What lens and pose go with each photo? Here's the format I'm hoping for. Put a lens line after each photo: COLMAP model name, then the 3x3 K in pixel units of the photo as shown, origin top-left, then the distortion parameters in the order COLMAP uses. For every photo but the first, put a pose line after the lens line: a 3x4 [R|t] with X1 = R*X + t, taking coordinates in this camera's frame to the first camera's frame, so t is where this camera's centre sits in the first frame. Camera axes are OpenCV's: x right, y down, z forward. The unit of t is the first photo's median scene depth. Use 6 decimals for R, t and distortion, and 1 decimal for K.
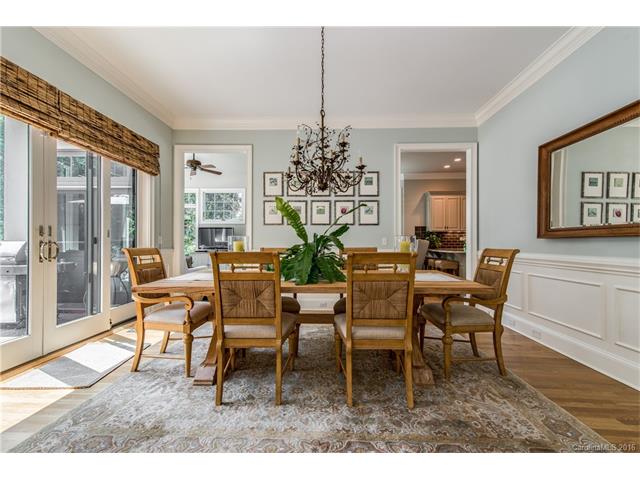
lens RADIAL K [[295.2, 0, 320.0], [0, 295.2, 240.0], [0, 0, 1]] dist [-0.000812, -0.000172]
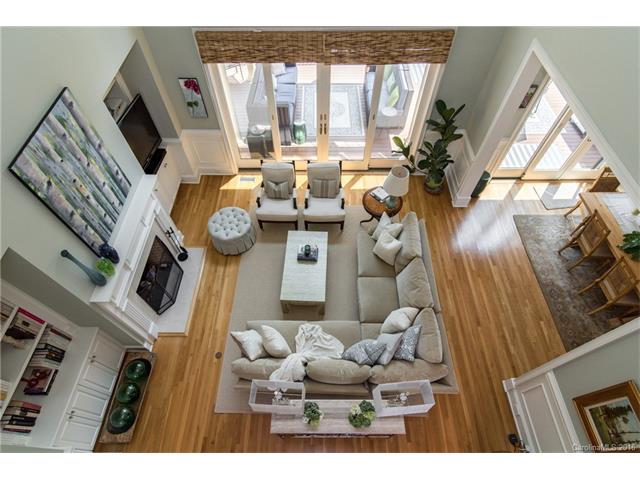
lens RADIAL K [[295.2, 0, 320.0], [0, 295.2, 240.0], [0, 0, 1]] dist [-0.000812, -0.000172]
pose [[-0.006935, 0.774099, -0.633027, 1.329601], [-0.004798, 0.633009, 0.774130, -1.615516], [0.999964, 0.008406, -0.000675, -1.164170]]
